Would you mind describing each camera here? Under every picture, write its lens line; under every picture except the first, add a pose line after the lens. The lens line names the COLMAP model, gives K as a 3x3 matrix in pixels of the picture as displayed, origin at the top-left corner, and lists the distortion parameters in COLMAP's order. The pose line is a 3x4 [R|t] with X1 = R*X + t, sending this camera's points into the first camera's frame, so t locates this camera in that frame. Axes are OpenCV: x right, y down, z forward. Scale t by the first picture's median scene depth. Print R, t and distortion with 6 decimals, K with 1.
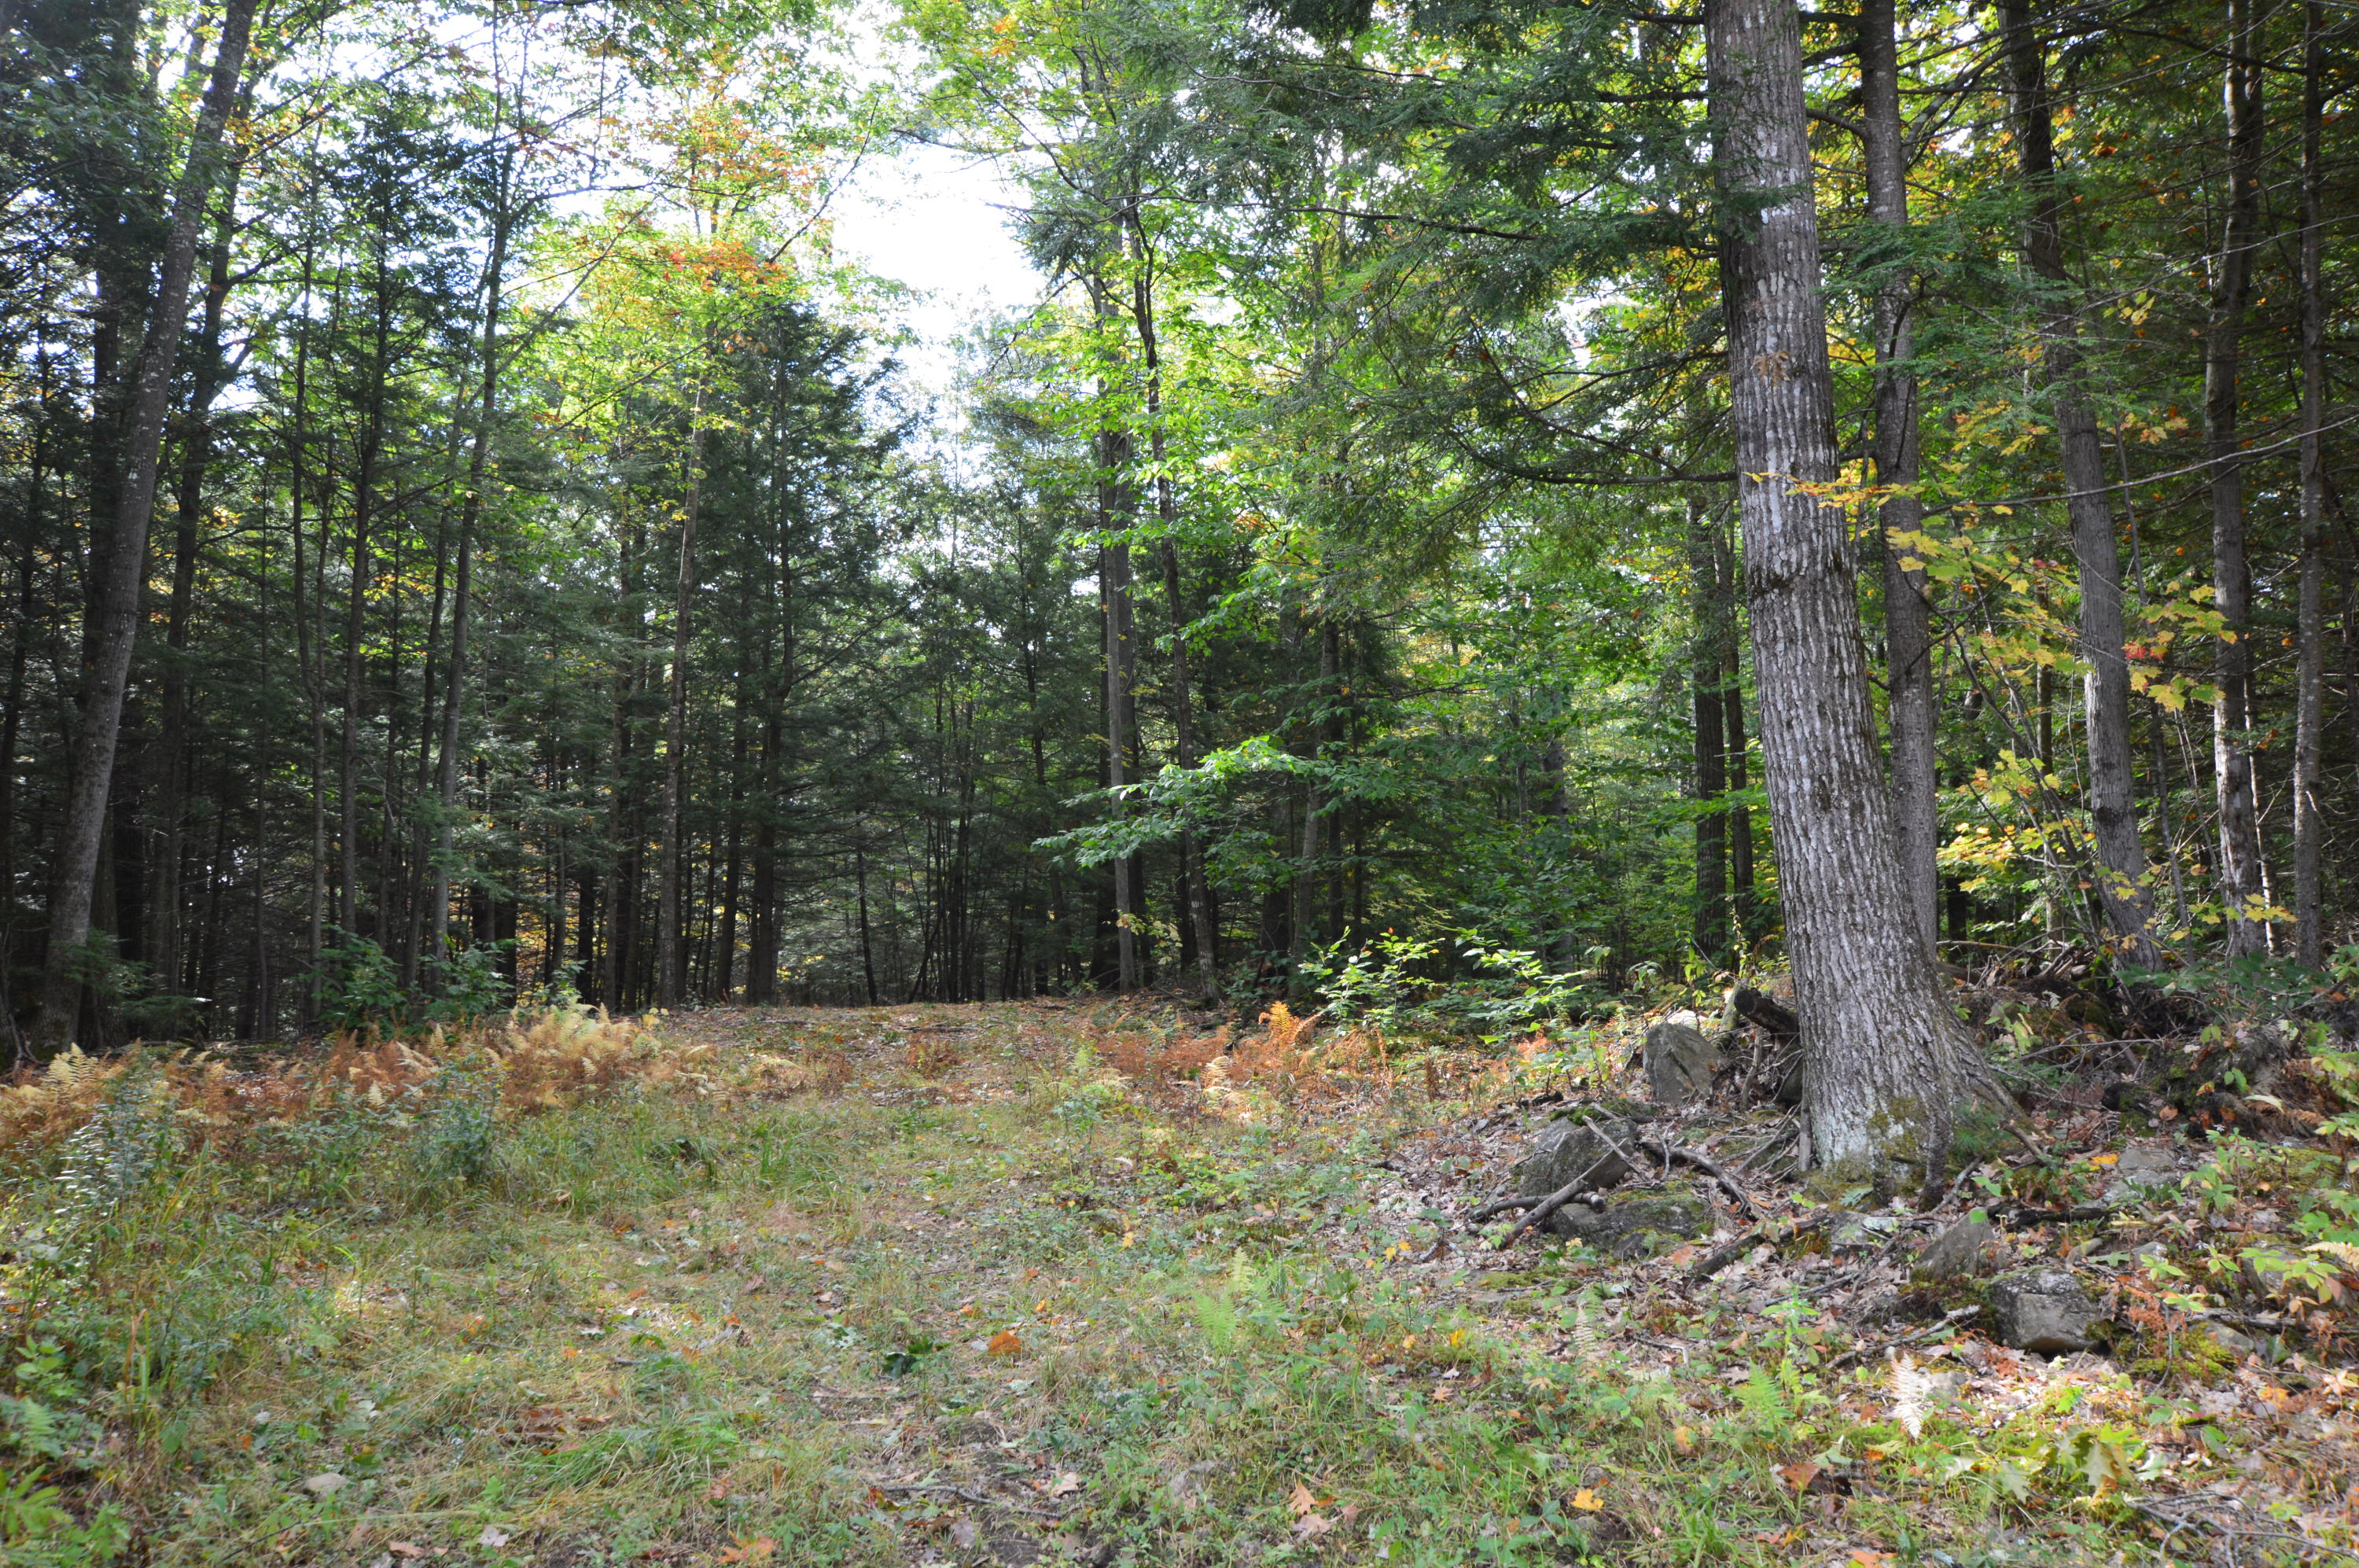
lens RADIAL K [[1937.9, 0, 1192.3], [0, 1937.9, 781.3], [0, 0, 1]] dist [0.002043, 0.039624]
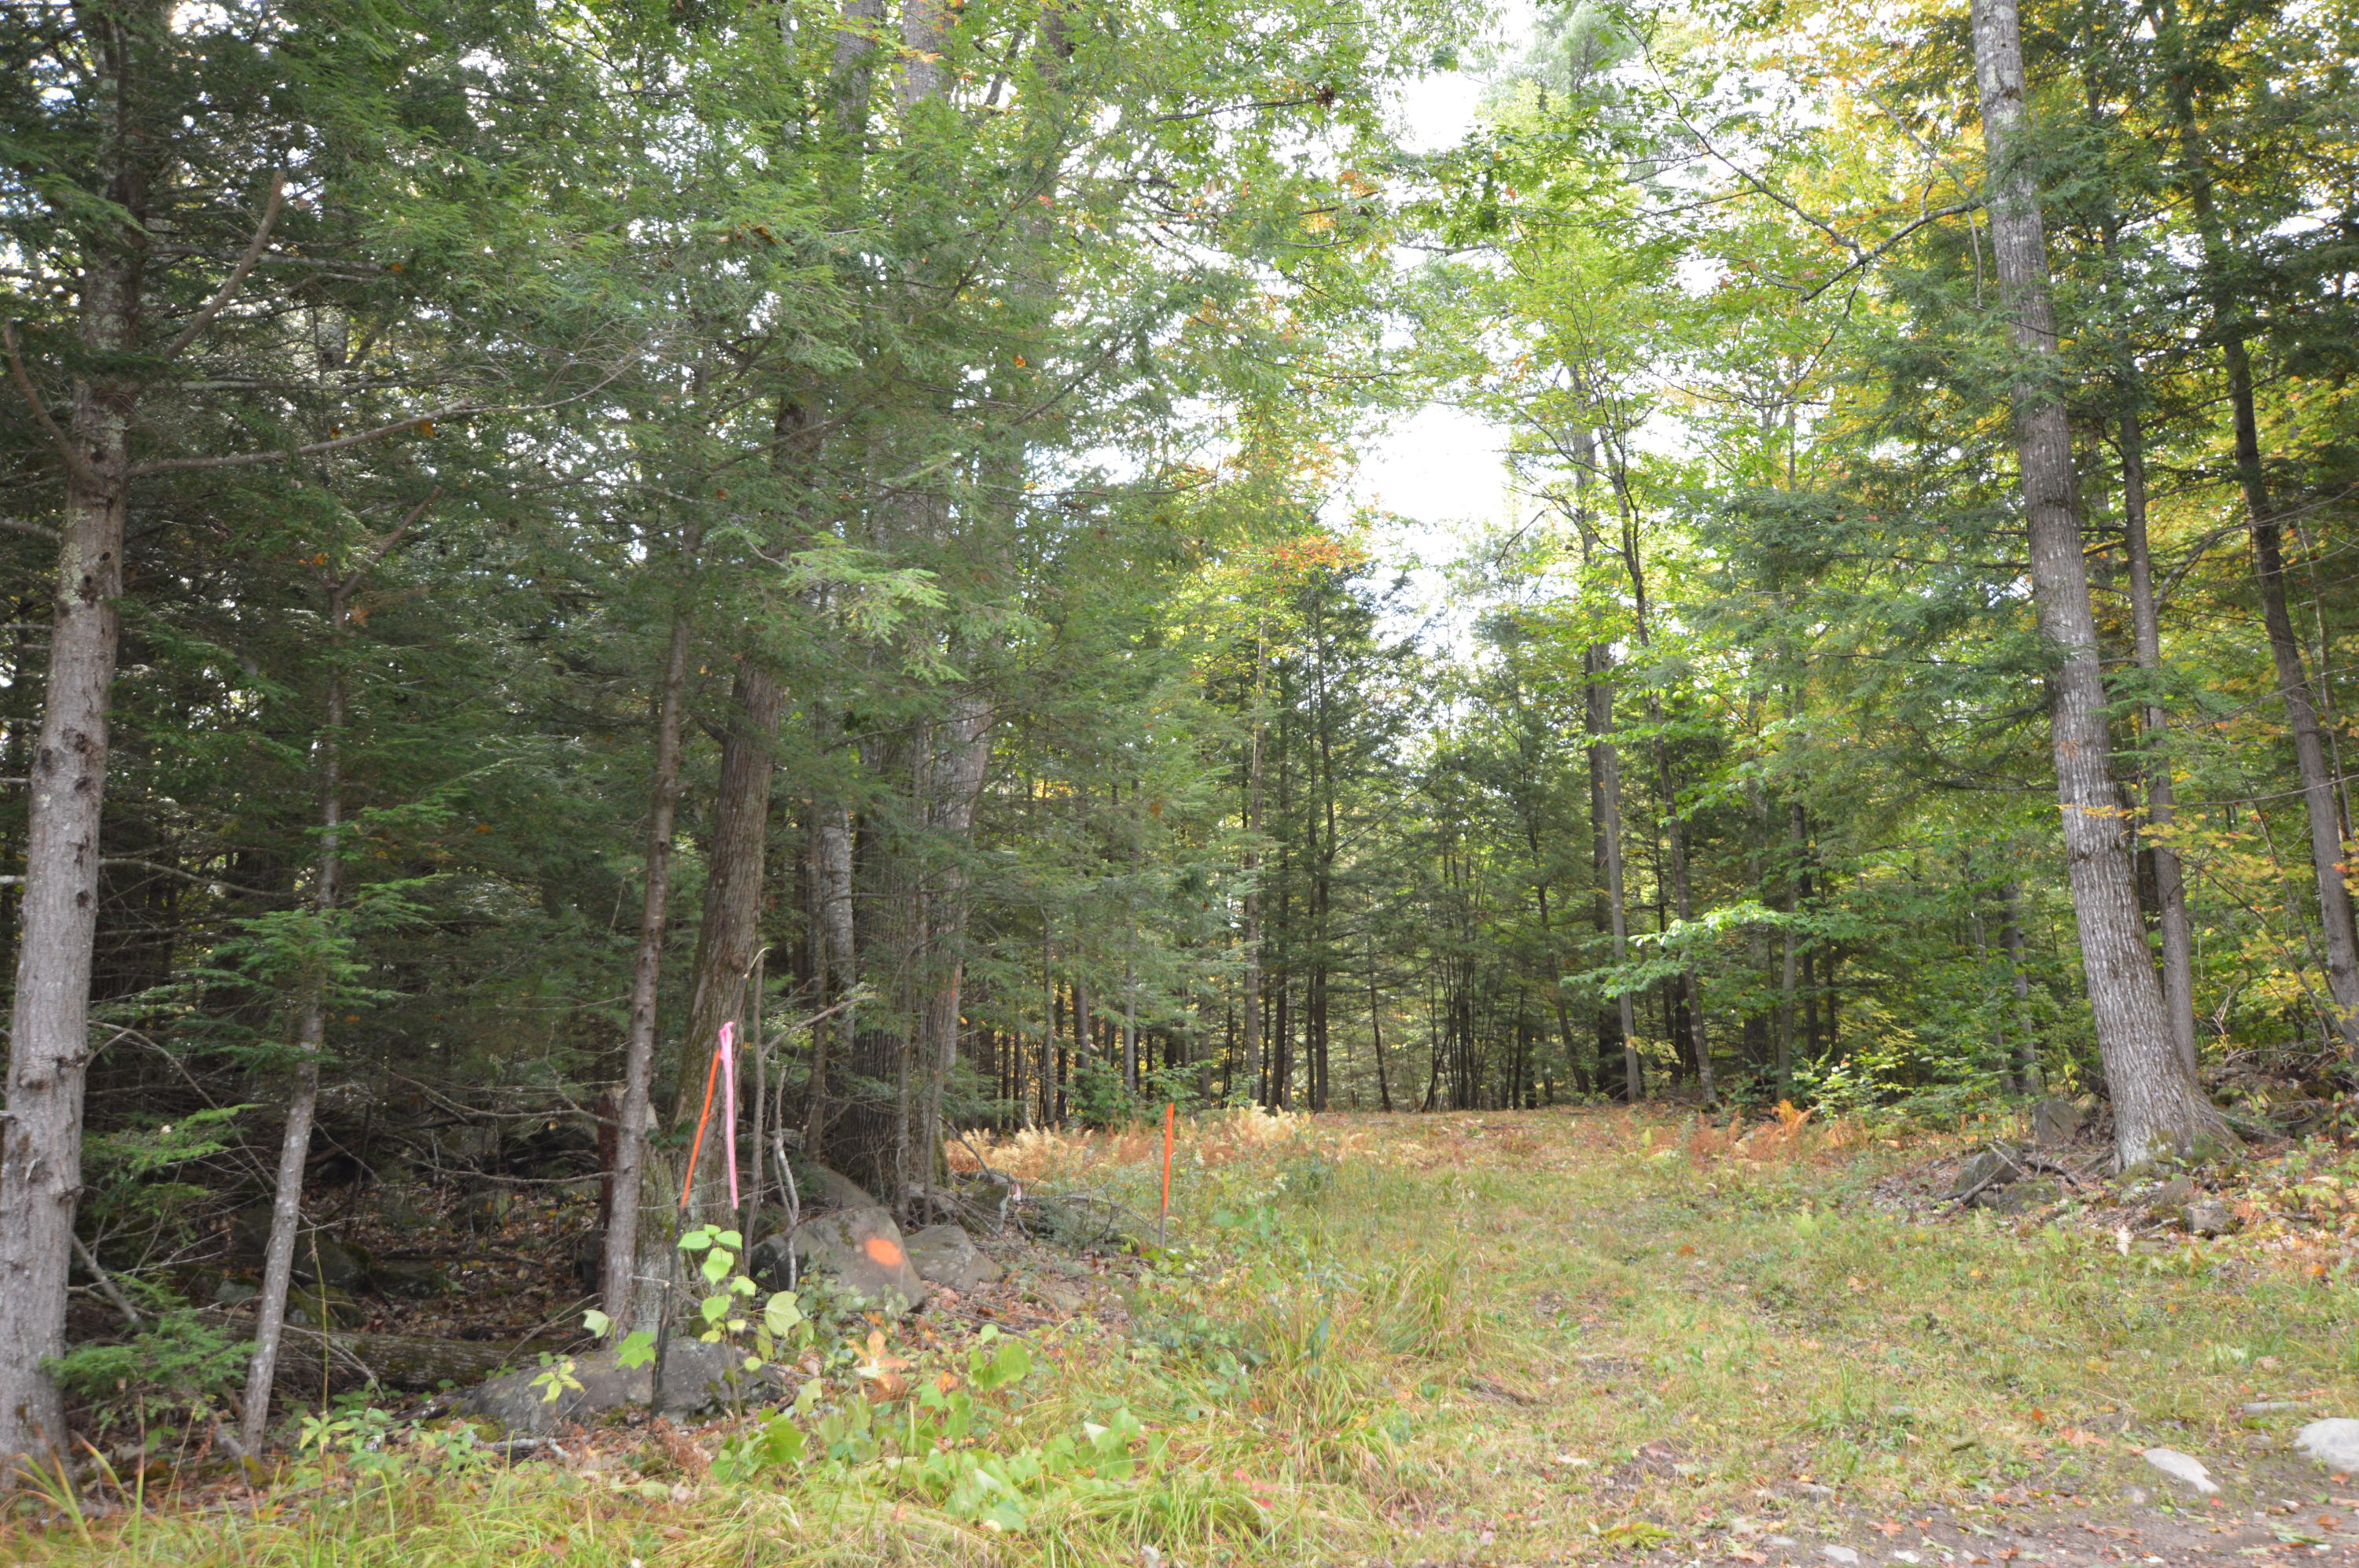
lens RADIAL K [[1937.9, 0, 1192.3], [0, 1937.9, 781.3], [0, 0, 1]] dist [0.002043, 0.039624]
pose [[0.975180, -0.039757, -0.217815, -0.049376], [0.025918, 0.997481, -0.066030, -0.028321], [0.219891, 0.058746, 0.973754, -0.398644]]
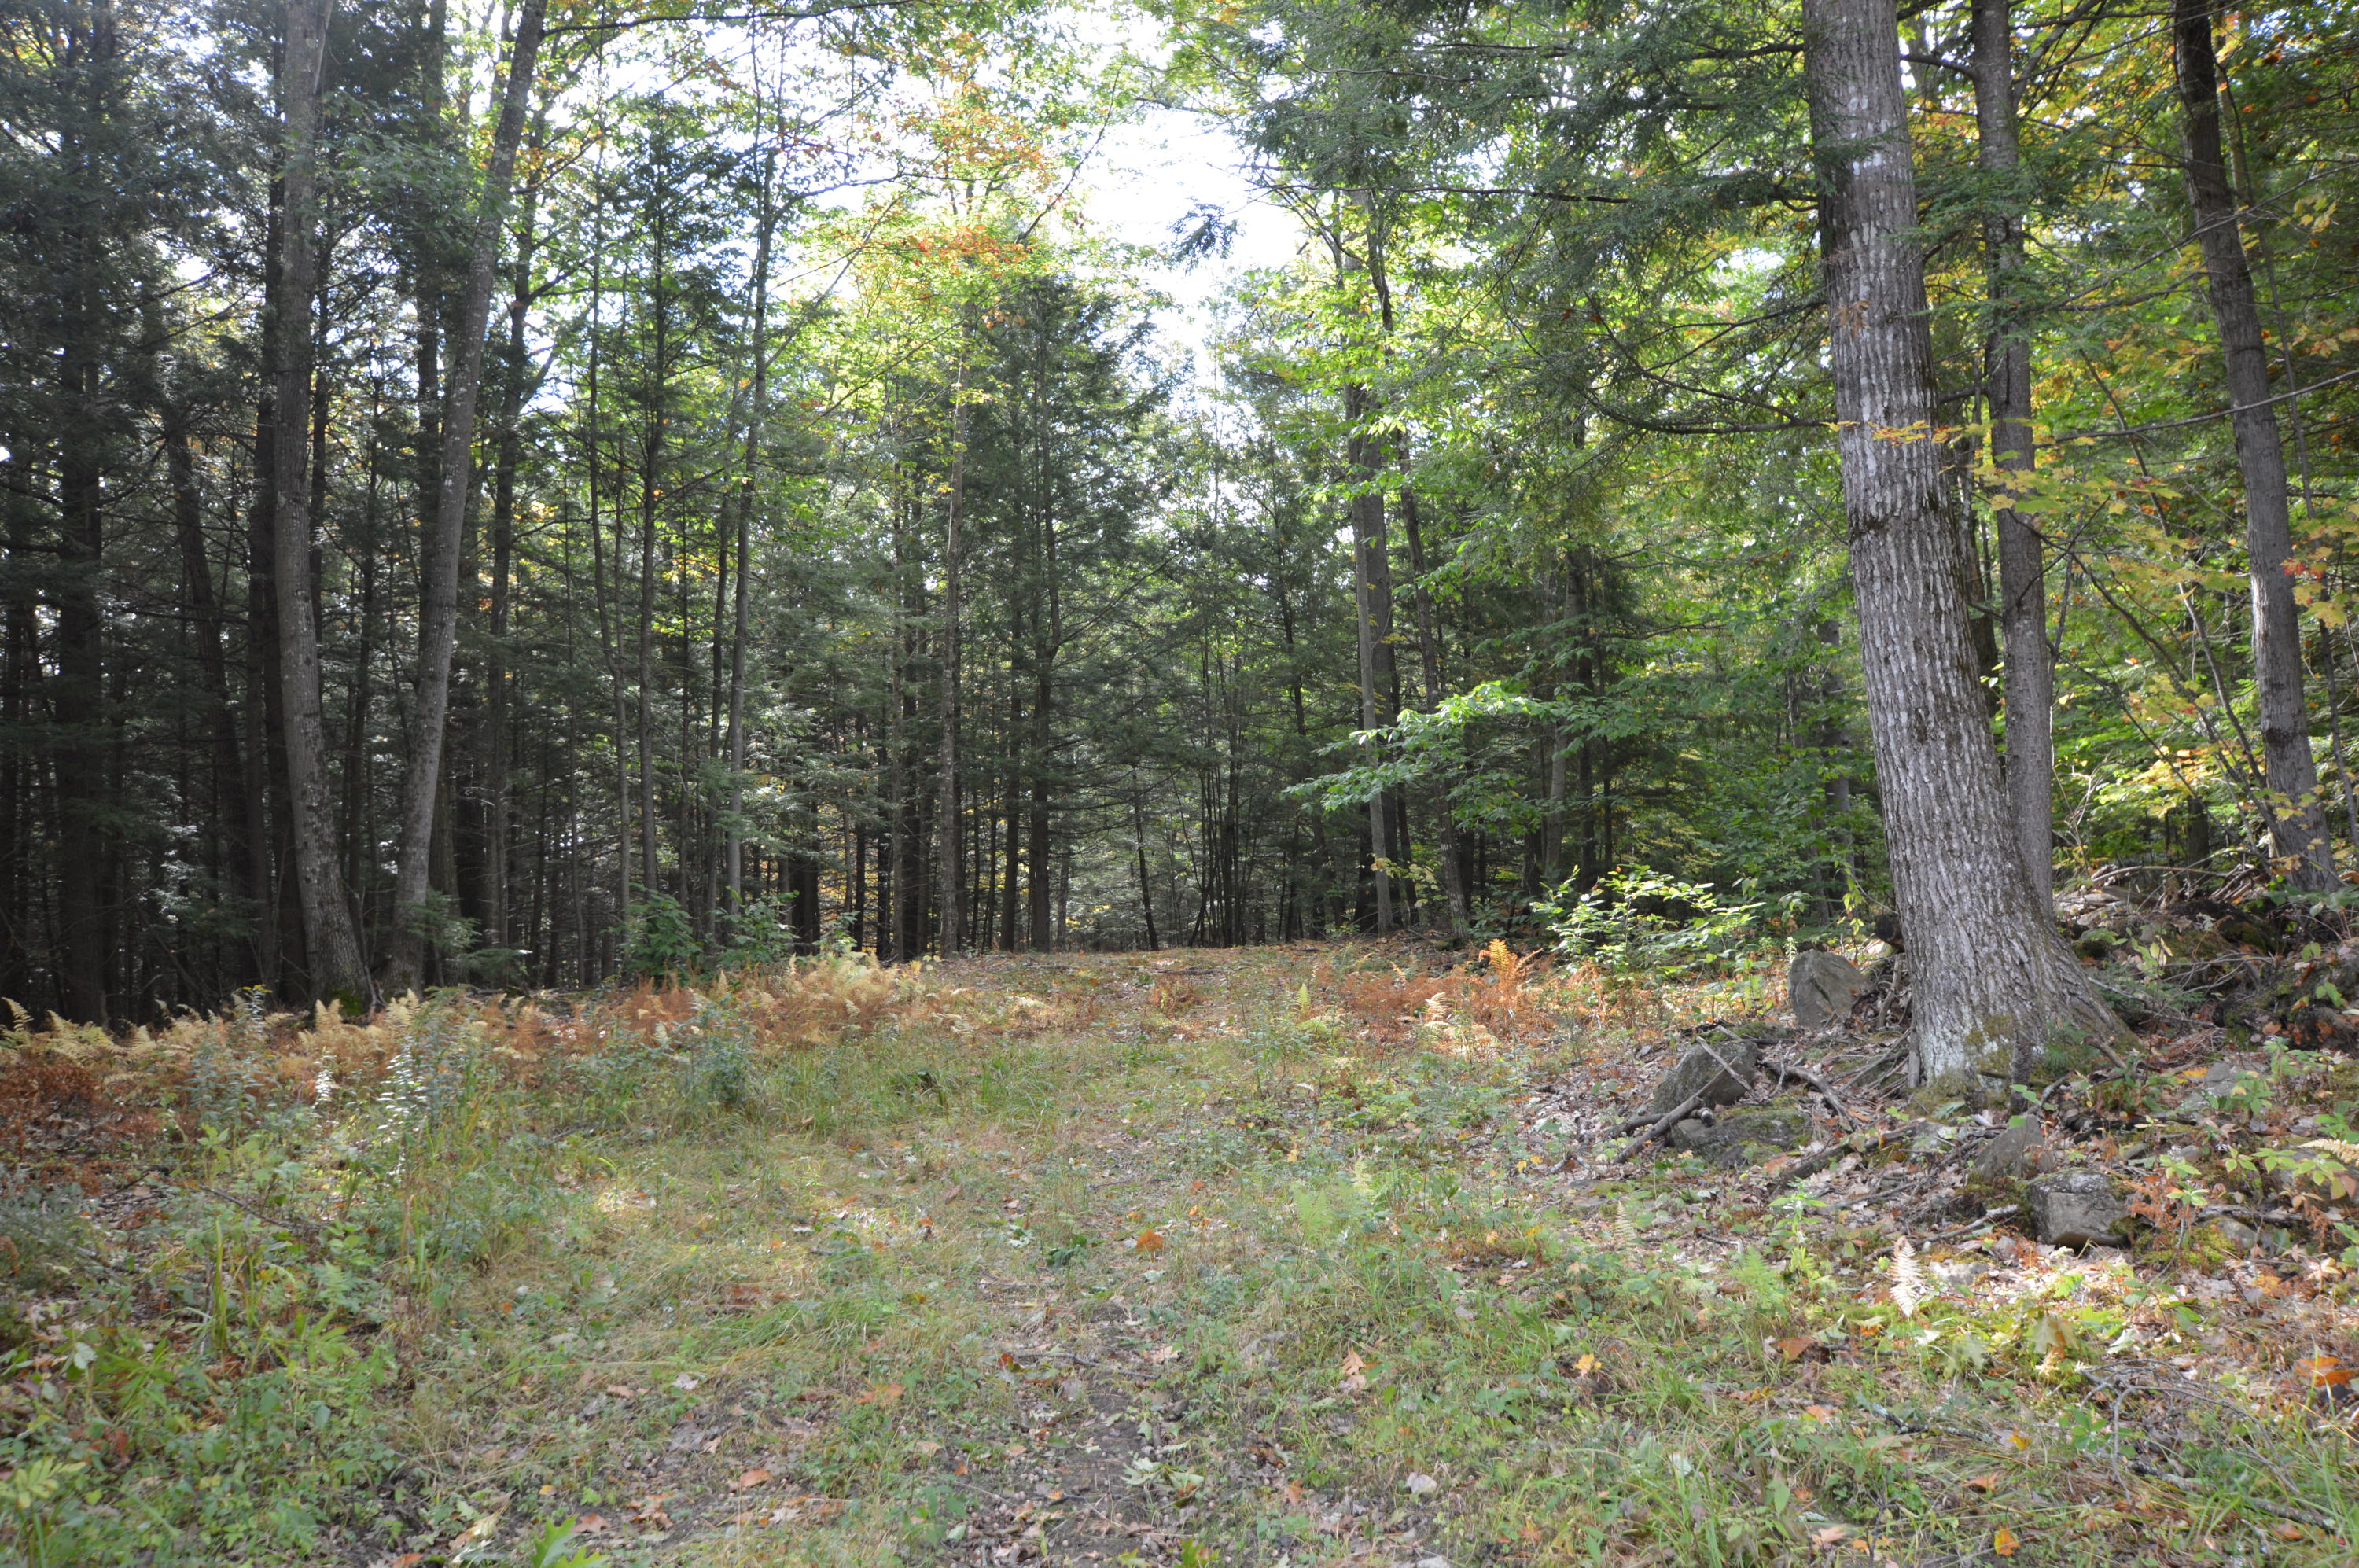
lens RADIAL K [[1937.9, 0, 1192.3], [0, 1937.9, 781.3], [0, 0, 1]] dist [0.002043, 0.039624]
pose [[0.988025, -0.027215, -0.151875, 0.037106], [0.031364, 0.999196, 0.024991, -0.000845], [0.151073, -0.029455, 0.988084, -0.033361]]
